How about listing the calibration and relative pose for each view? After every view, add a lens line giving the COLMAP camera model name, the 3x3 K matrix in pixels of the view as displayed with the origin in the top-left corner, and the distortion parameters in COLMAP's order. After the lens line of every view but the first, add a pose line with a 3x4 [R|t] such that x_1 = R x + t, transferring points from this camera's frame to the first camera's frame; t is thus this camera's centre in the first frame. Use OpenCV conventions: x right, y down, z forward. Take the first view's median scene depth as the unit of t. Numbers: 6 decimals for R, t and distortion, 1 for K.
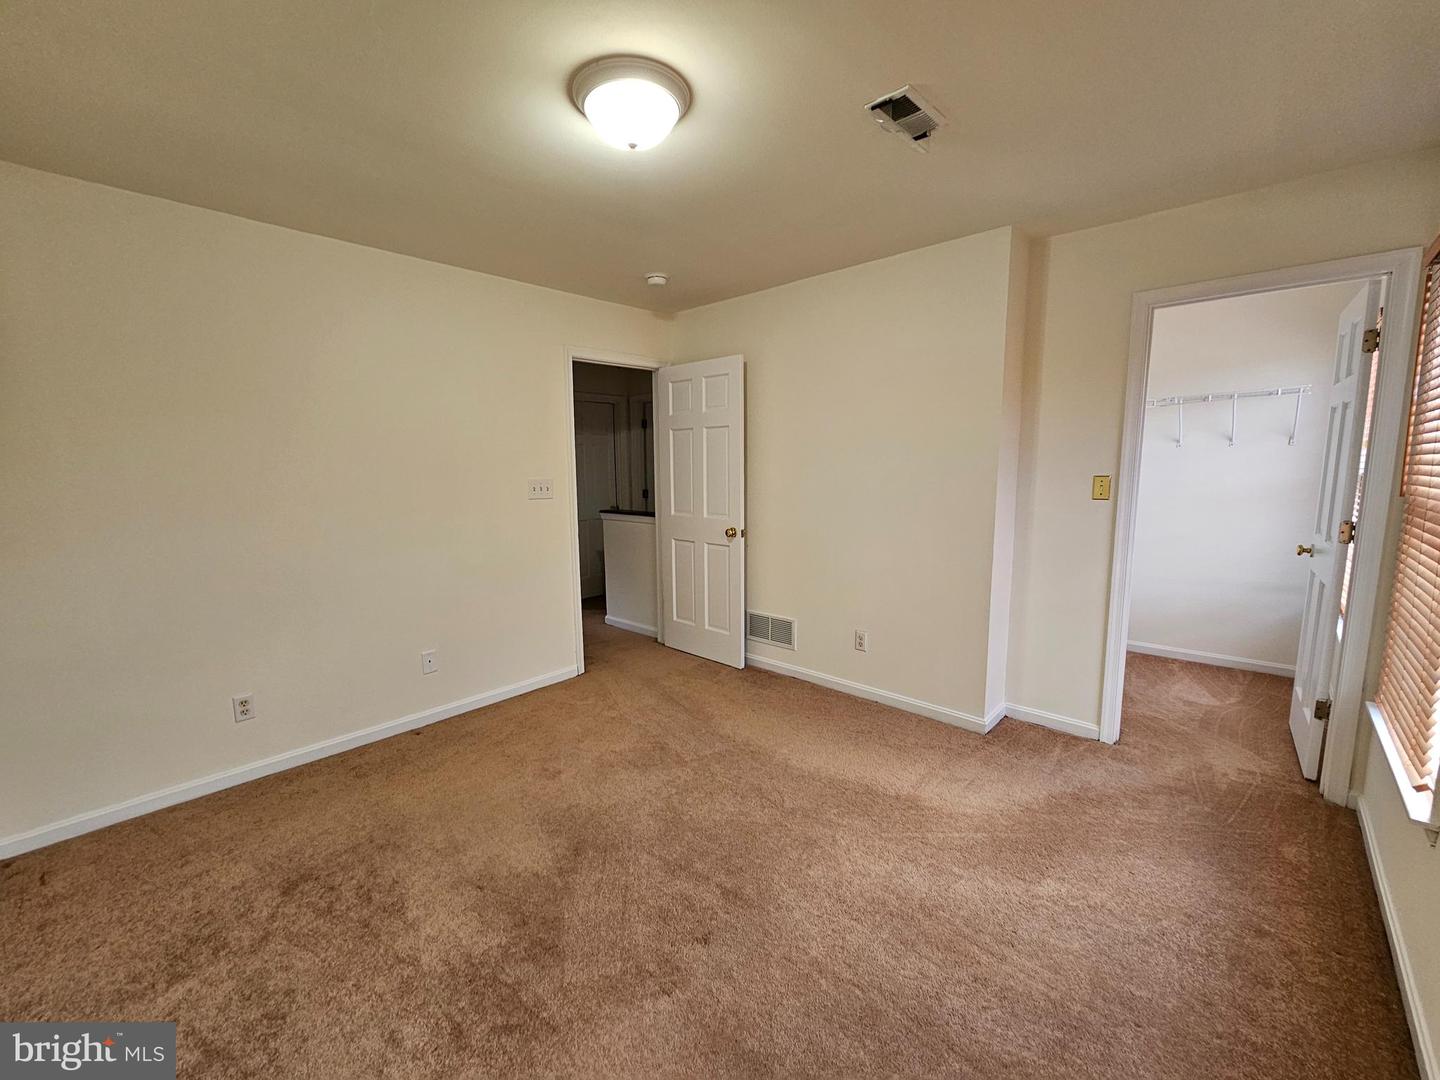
lens RADIAL K [[583.0, 0, 715.2], [0, 583.0, 534.8], [0, 0, 1]] dist [-0.010629, -0.000391]
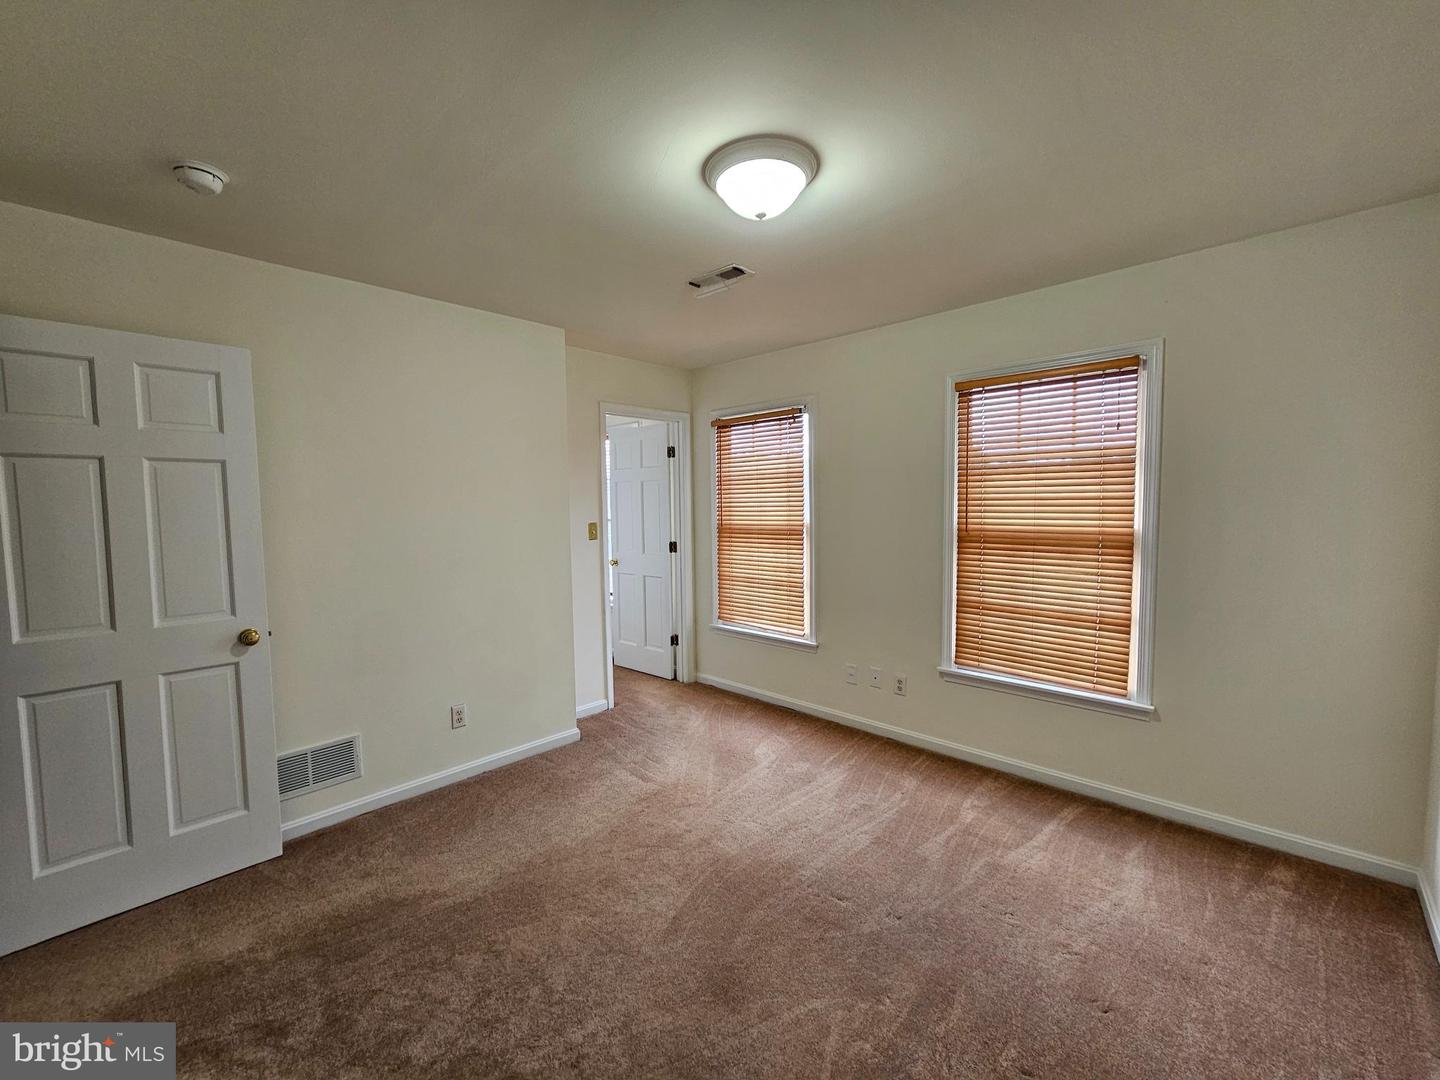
lens RADIAL K [[583.0, 0, 710.0], [0, 583.0, 542.7], [0, 0, 1]] dist [-0.010629, -0.000391]
pose [[0.021201, -0.054688, 0.998278, -0.624827], [0.142163, 0.988522, 0.051134, -0.071737], [-0.989616, 0.140834, 0.028733, 0.571231]]
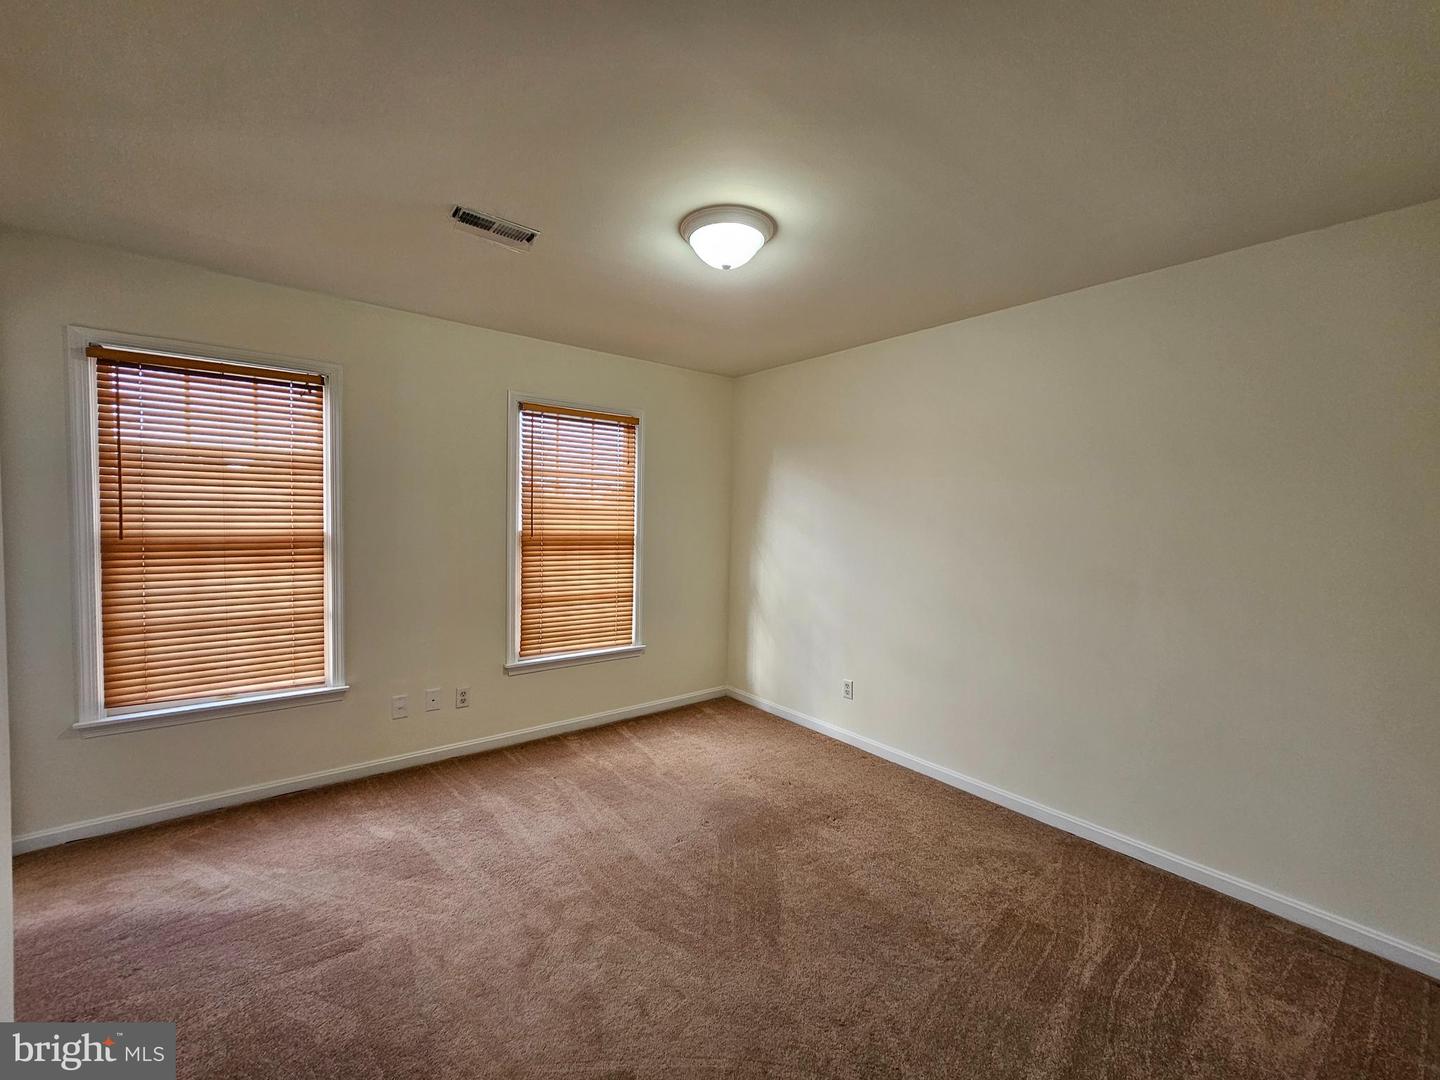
lens RADIAL K [[583.0, 0, 720.2], [0, 583.0, 537.7], [0, 0, 1]] dist [-0.010629, -0.000391]
pose [[-0.989512, -0.021632, 0.142824, -0.166376], [0.003256, 0.985133, 0.171762, -0.161908], [-0.144416, 0.170425, -0.974730, 1.175343]]
